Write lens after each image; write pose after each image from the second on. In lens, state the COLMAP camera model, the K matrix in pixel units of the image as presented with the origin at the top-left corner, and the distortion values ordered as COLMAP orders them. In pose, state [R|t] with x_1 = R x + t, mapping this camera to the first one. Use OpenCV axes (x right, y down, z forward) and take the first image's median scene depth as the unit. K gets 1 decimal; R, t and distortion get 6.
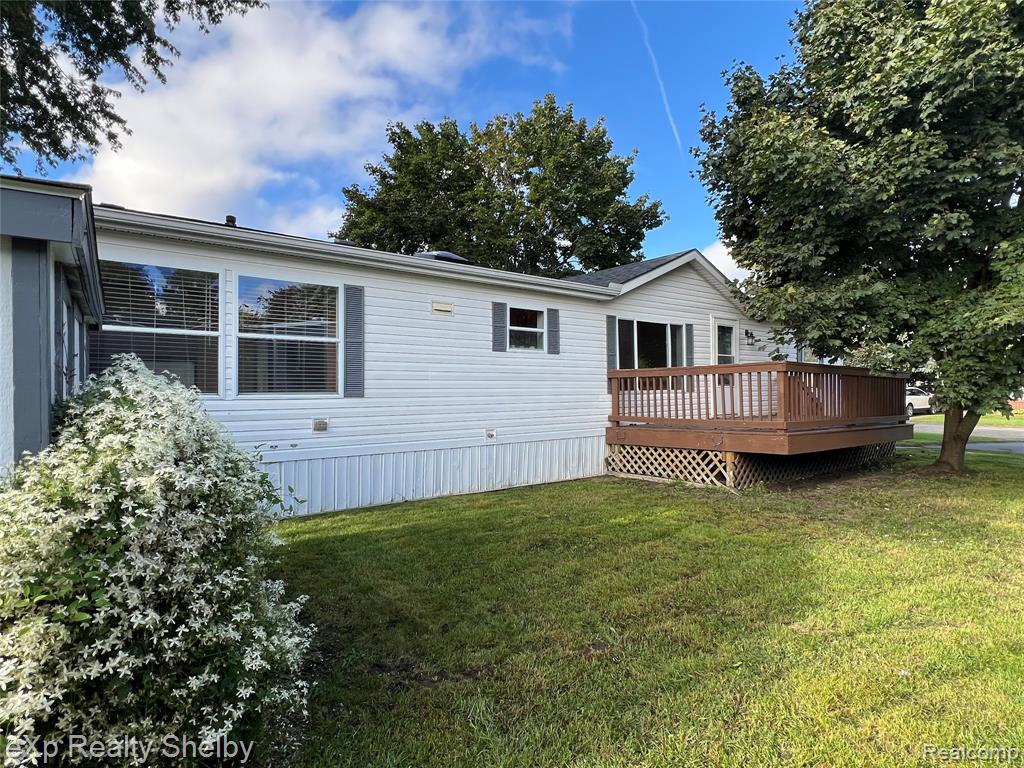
lens RADIAL K [[536.6, 0, 511.0], [0, 536.6, 380.4], [0, 0, 1]] dist [-0.029383, -0.000778]
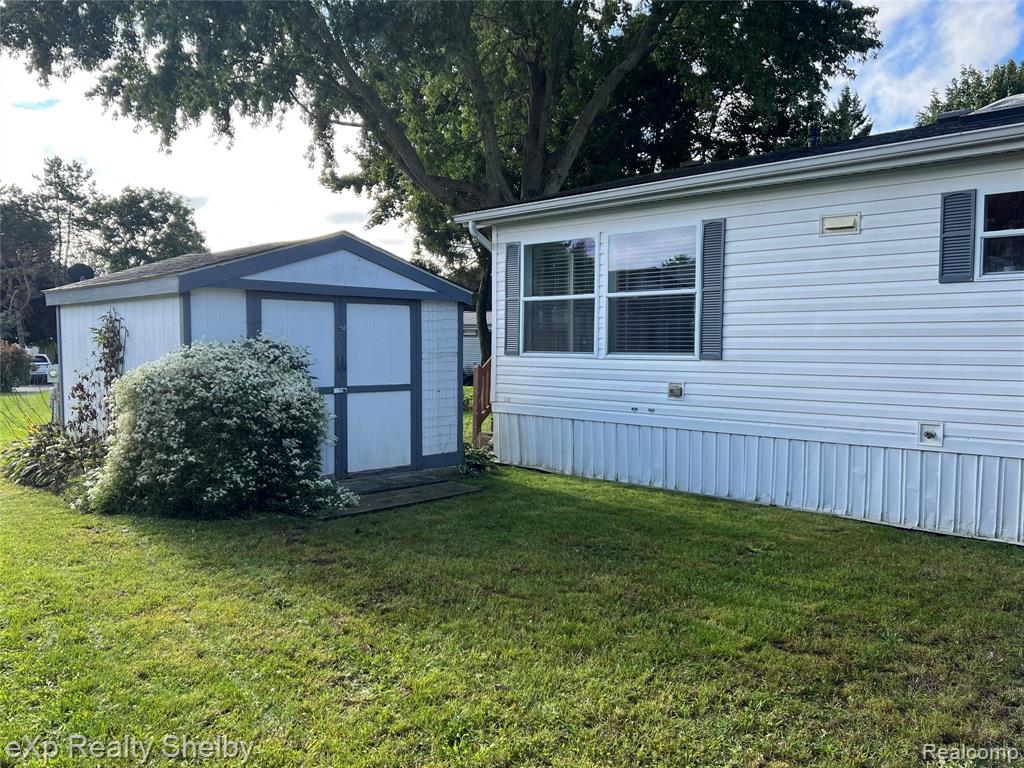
lens RADIAL K [[849.7, 0, 512.8], [0, 849.7, 387.5], [0, 0, 1]] dist [0.005594, -0.001456]
pose [[0.119497, 0.045908, -0.991773, 0.928661], [0.001034, 0.998924, 0.046363, 0.013354], [0.992834, -0.006566, 0.119321, 0.538184]]
